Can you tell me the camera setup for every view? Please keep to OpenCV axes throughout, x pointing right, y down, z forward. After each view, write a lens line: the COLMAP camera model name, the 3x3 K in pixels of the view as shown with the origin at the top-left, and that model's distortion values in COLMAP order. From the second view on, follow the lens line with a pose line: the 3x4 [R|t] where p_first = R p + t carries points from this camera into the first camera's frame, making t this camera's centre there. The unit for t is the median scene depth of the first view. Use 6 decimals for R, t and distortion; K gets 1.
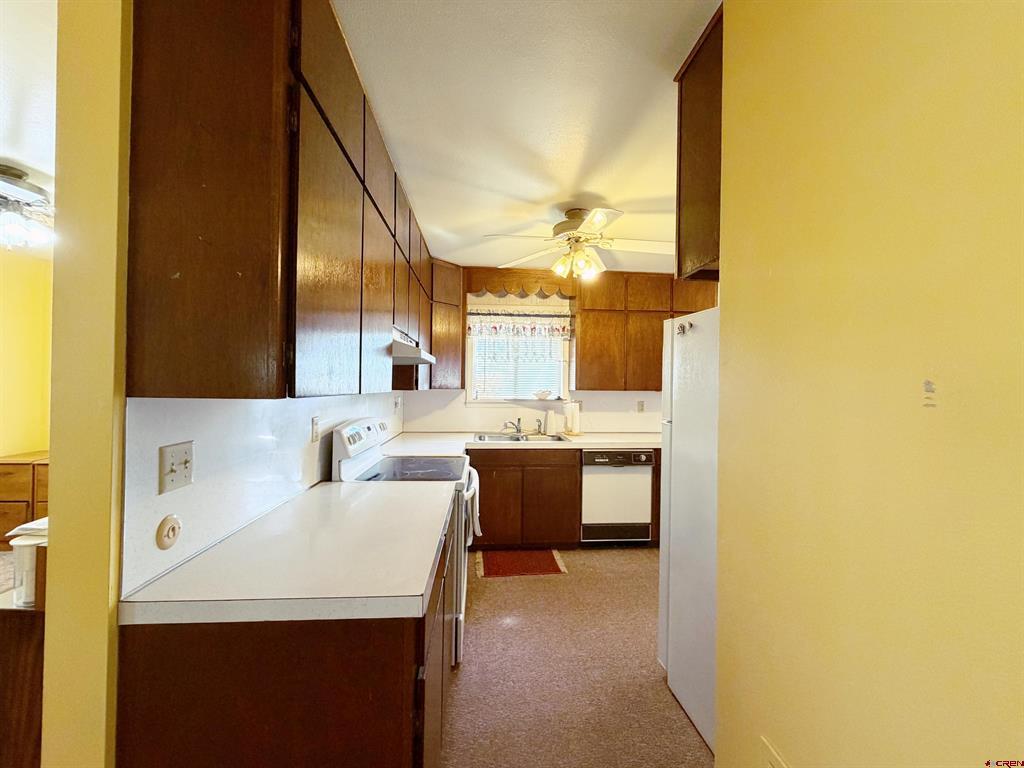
lens RADIAL K [[410.5, 0, 510.9], [0, 410.5, 384.6], [0, 0, 1]] dist [0.000096, 0.000617]
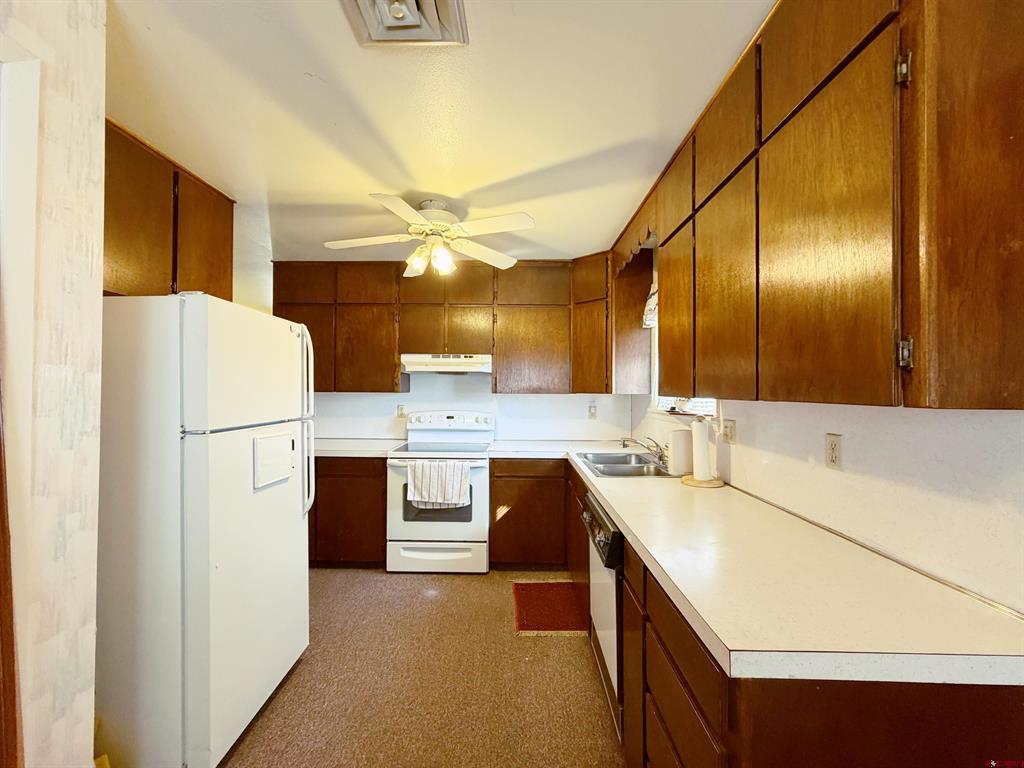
lens RADIAL K [[410.5, 0, 511.6], [0, 410.5, 384.2], [0, 0, 1]] dist [0.000096, 0.000617]
pose [[-0.095368, -0.022825, -0.995180, 0.831014], [-0.001500, 0.999739, -0.022786, 0.012550], [0.995441, -0.000680, -0.095378, 0.979496]]
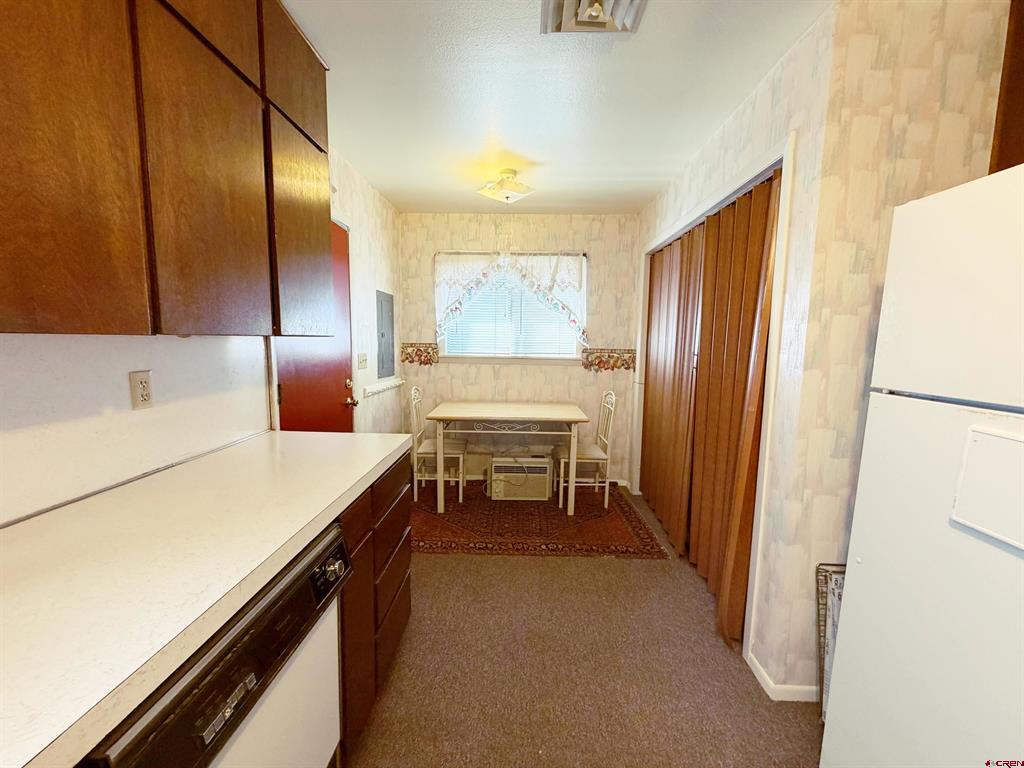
lens RADIAL K [[410.5, 0, 507.4], [0, 410.5, 387.1], [0, 0, 1]] dist [0.000096, 0.000617]
pose [[0.117856, -0.121606, 0.985557, 0.071242], [-0.016594, 0.992094, 0.124397, 0.014660], [-0.992892, -0.031016, 0.114906, 0.881860]]
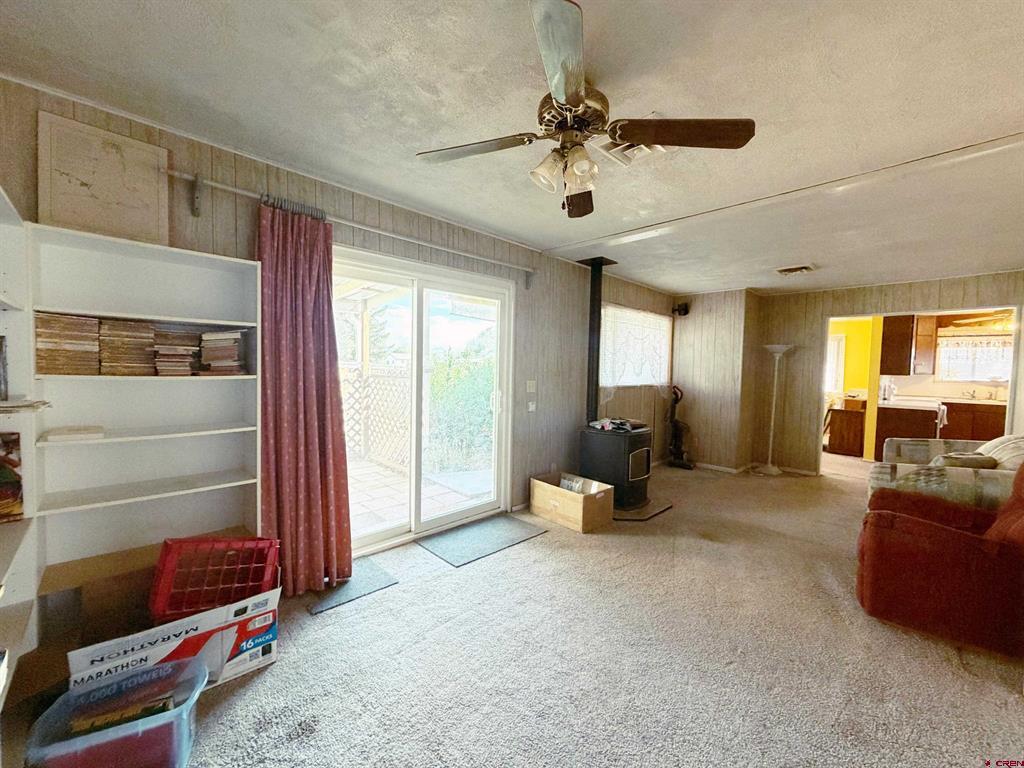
lens RADIAL K [[410.5, 0, 507.8], [0, 410.5, 382.8], [0, 0, 1]] dist [0.000096, 0.000617]
pose [[0.641872, 0.028983, -0.766264, 0.107775], [-0.001226, 0.999323, 0.036771, -0.027610], [0.766811, -0.022663, 0.641473, -2.262630]]
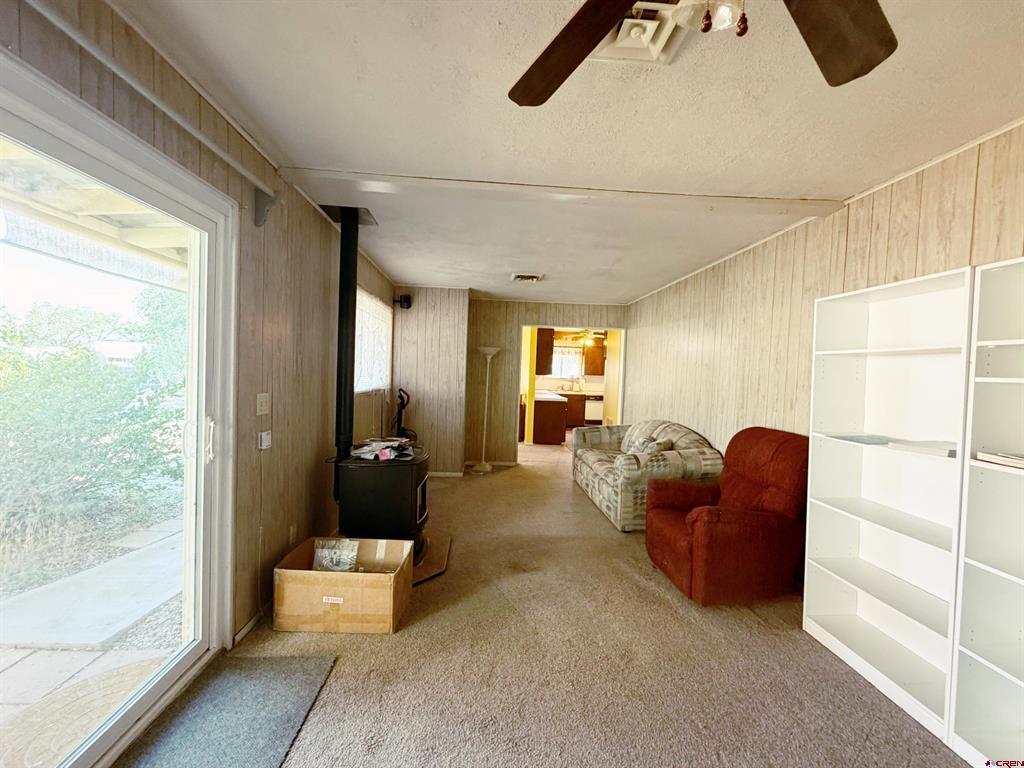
lens RADIAL K [[410.5, 0, 509.4], [0, 410.5, 383.5], [0, 0, 1]] dist [0.000096, 0.000617]
pose [[0.999712, 0.019834, -0.013476, -0.362410], [-0.019255, 0.998939, 0.041828, -0.042015], [0.014291, -0.041556, 0.999034, -2.102012]]
